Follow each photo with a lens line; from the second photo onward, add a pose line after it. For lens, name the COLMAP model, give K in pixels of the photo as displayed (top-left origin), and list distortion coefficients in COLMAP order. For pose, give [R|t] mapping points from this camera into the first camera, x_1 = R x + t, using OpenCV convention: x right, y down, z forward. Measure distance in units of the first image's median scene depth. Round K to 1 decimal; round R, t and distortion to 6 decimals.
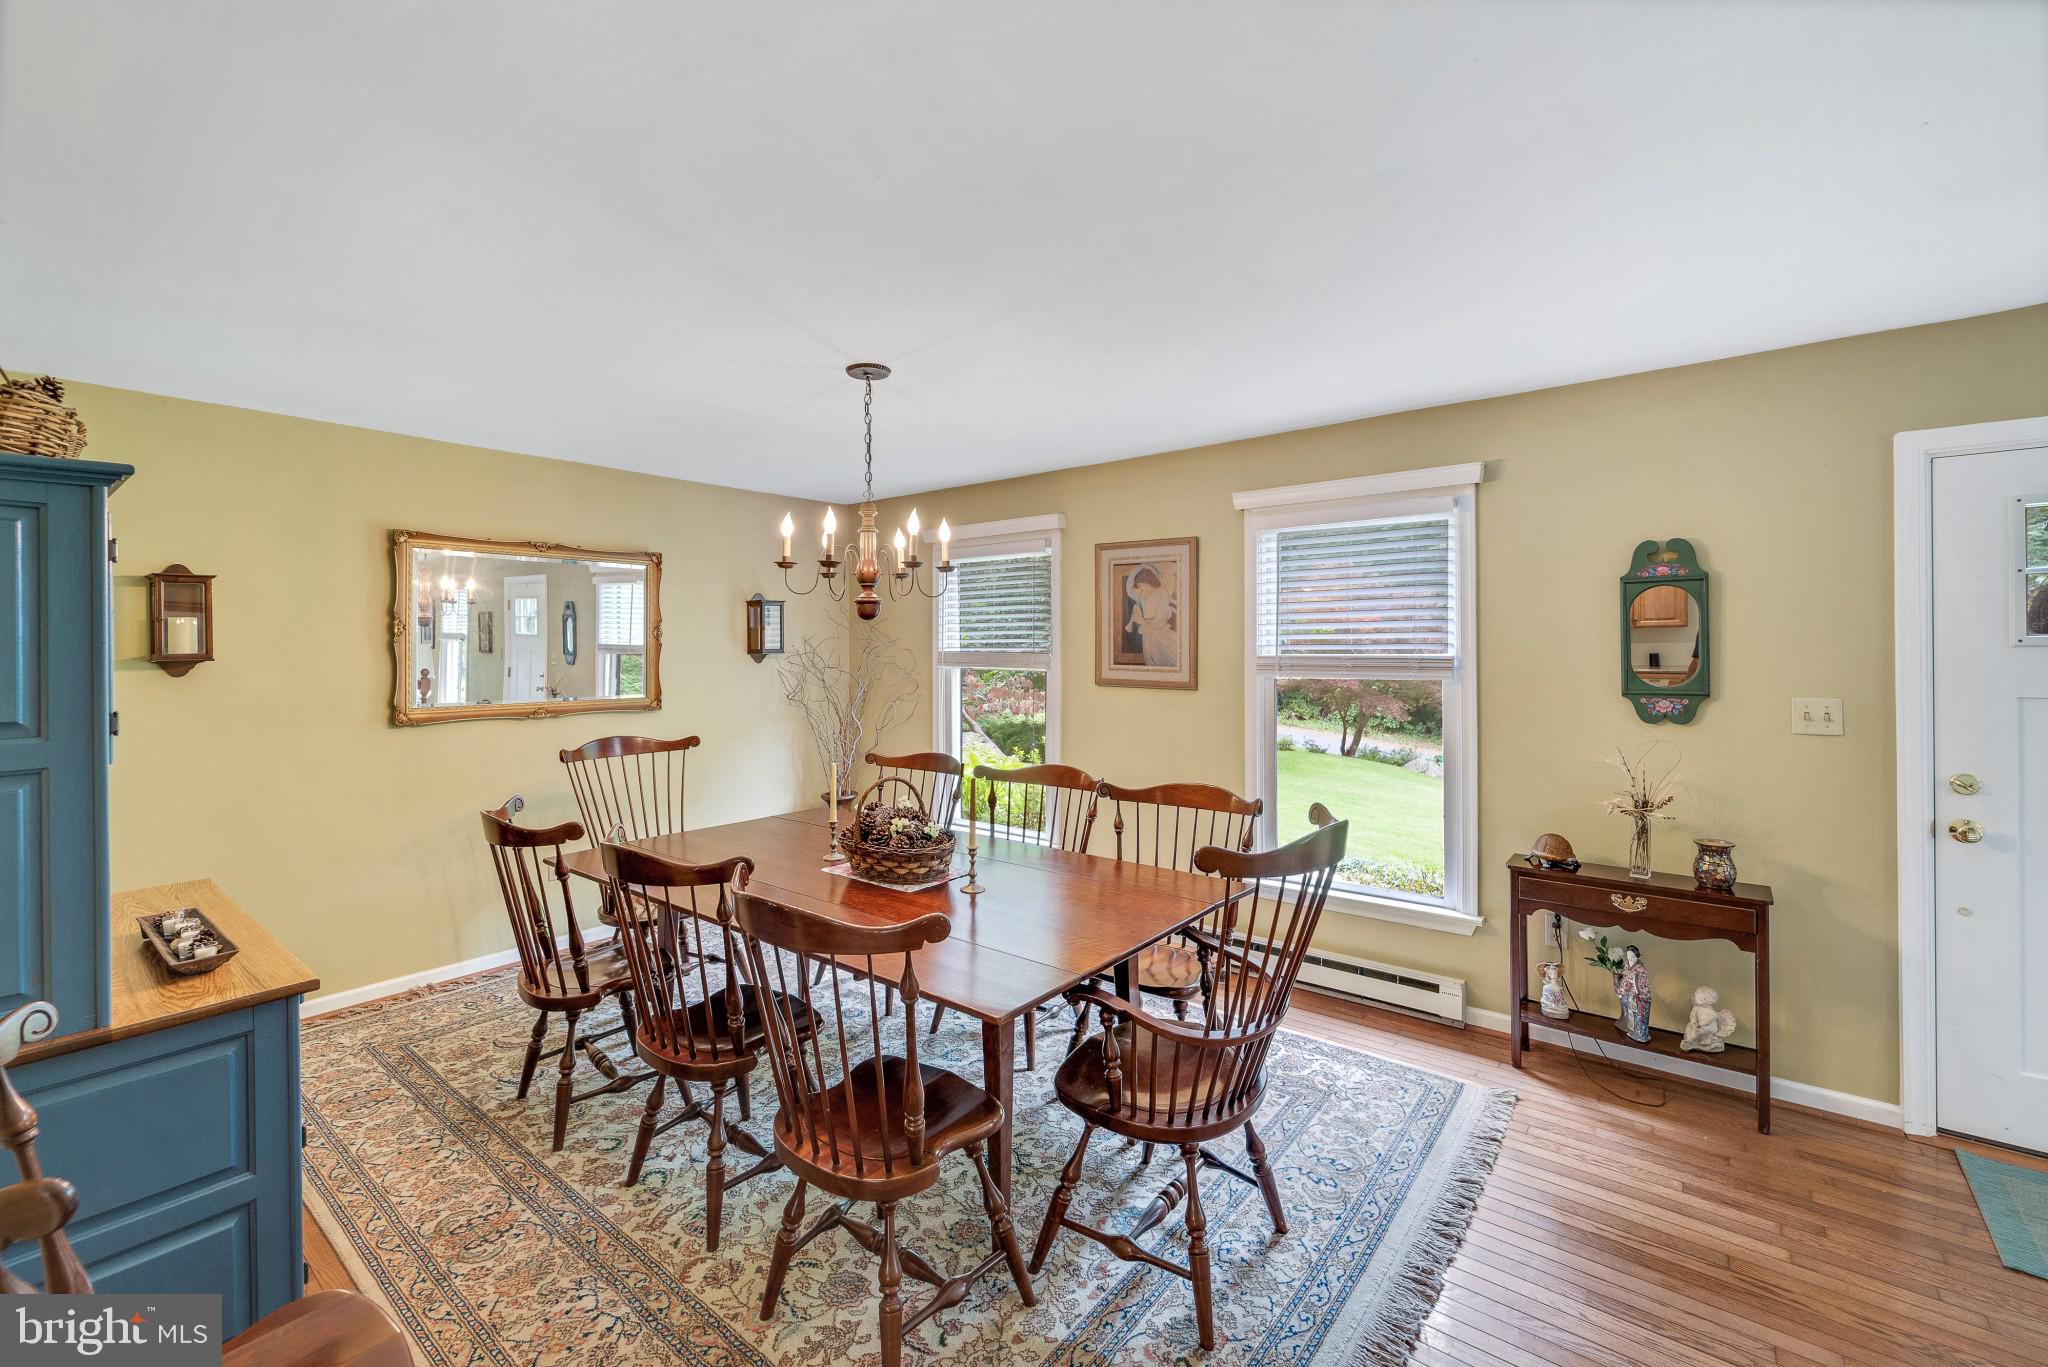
lens RADIAL K [[847.3, 0, 1025.0], [0, 847.3, 648.0], [0, 0, 1]] dist [-0.002145, -0.000369]
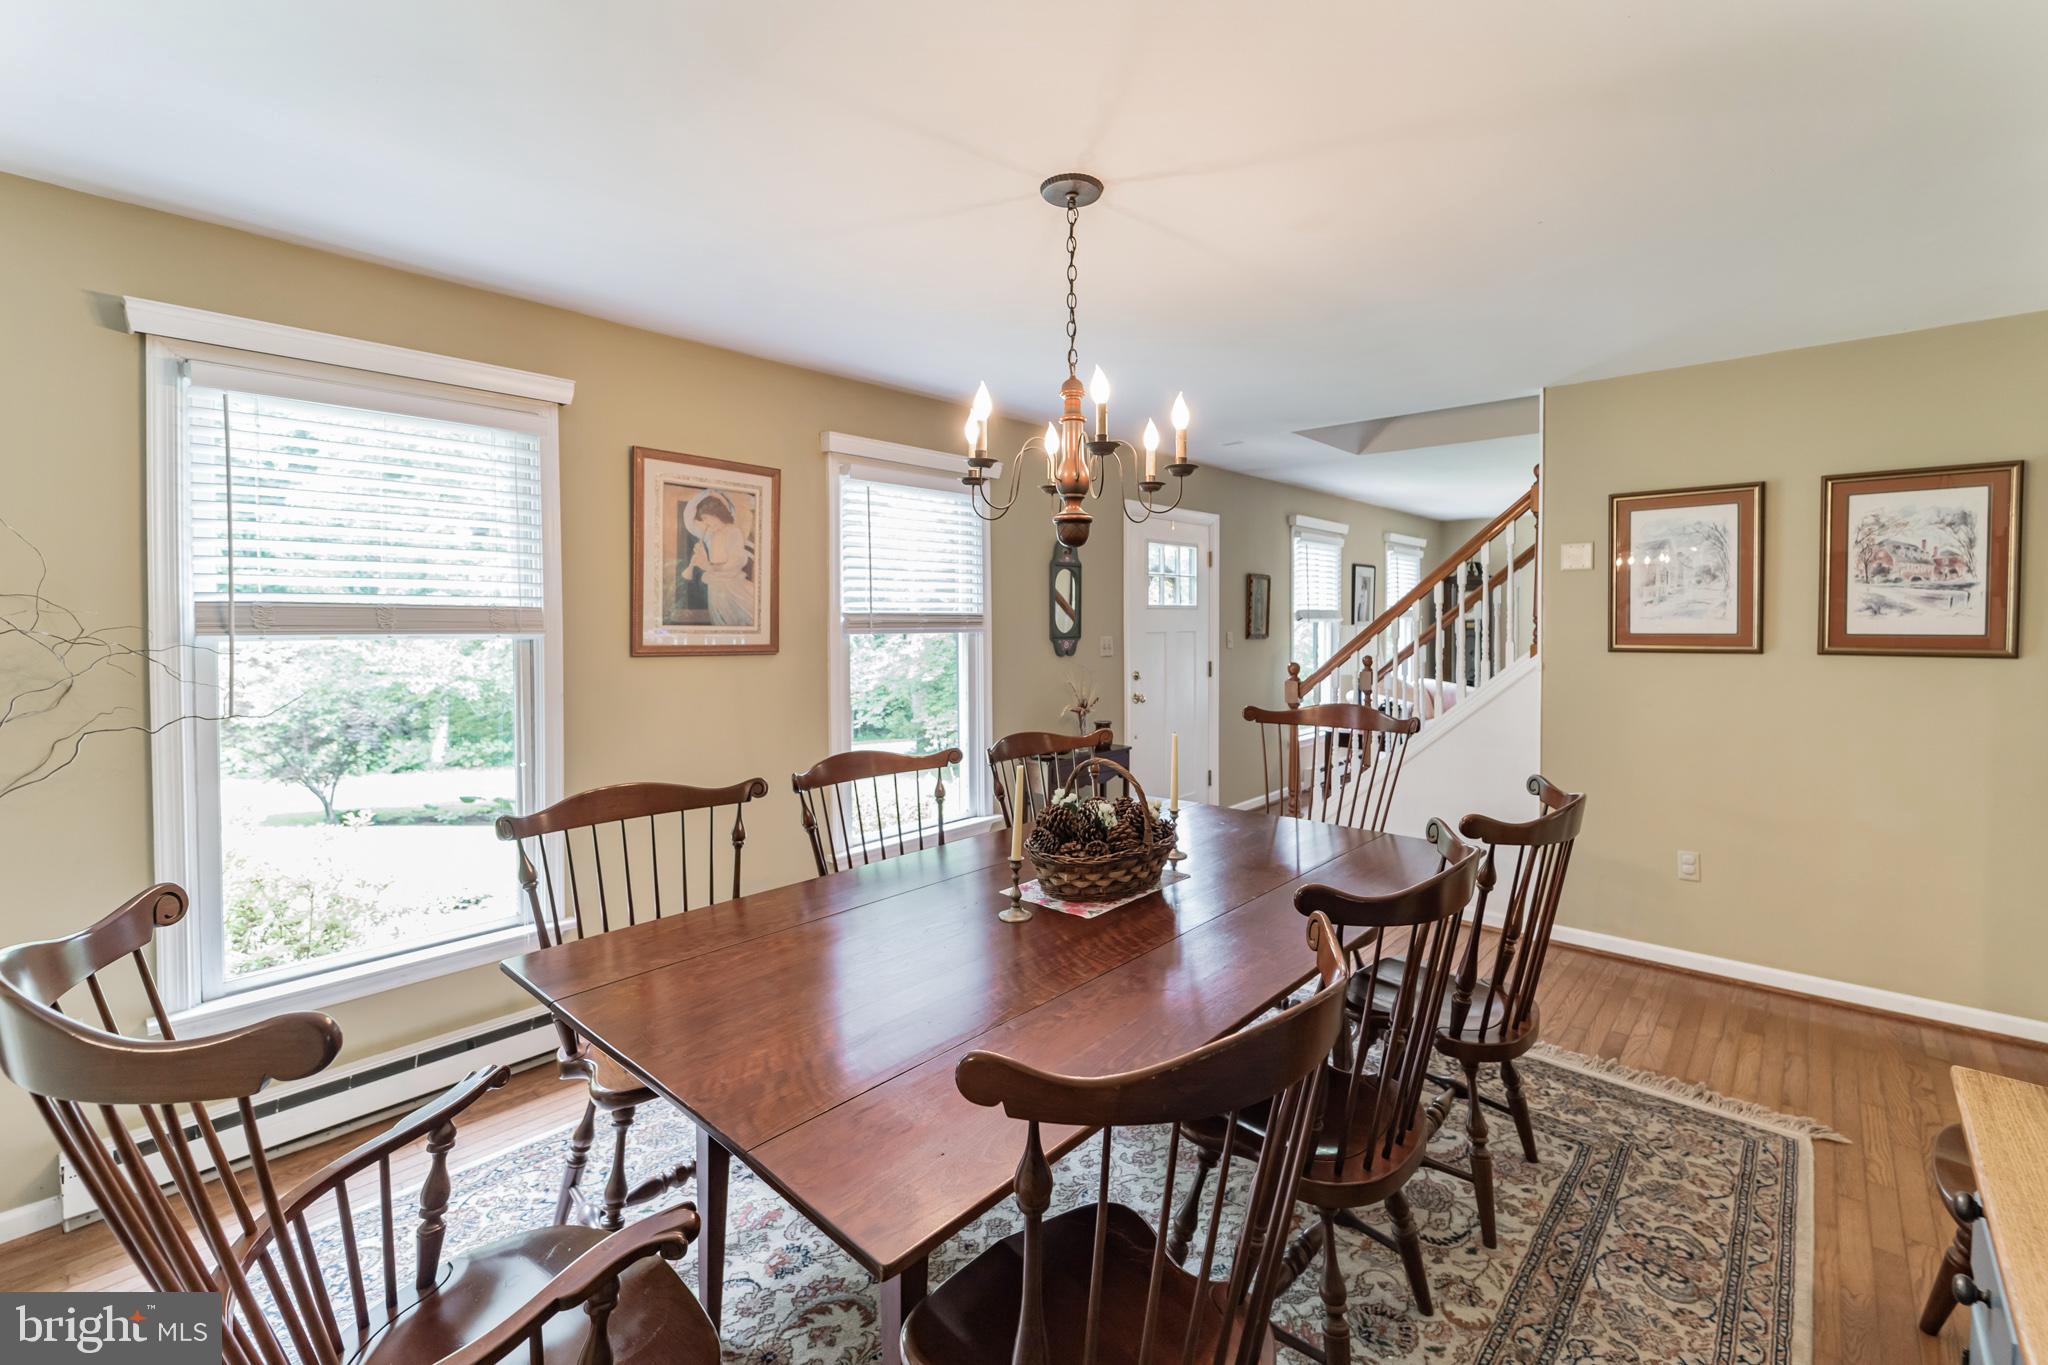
lens RADIAL K [[886.7, 0, 1024.2], [0, 886.7, 641.6], [0, 0, 1]] dist [-0.000765, -0.000416]
pose [[0.058048, -0.017550, 0.998160, -0.645461], [0.005391, 0.999836, 0.017266, 0.023627], [-0.998299, 0.004379, 0.058133, 0.697532]]
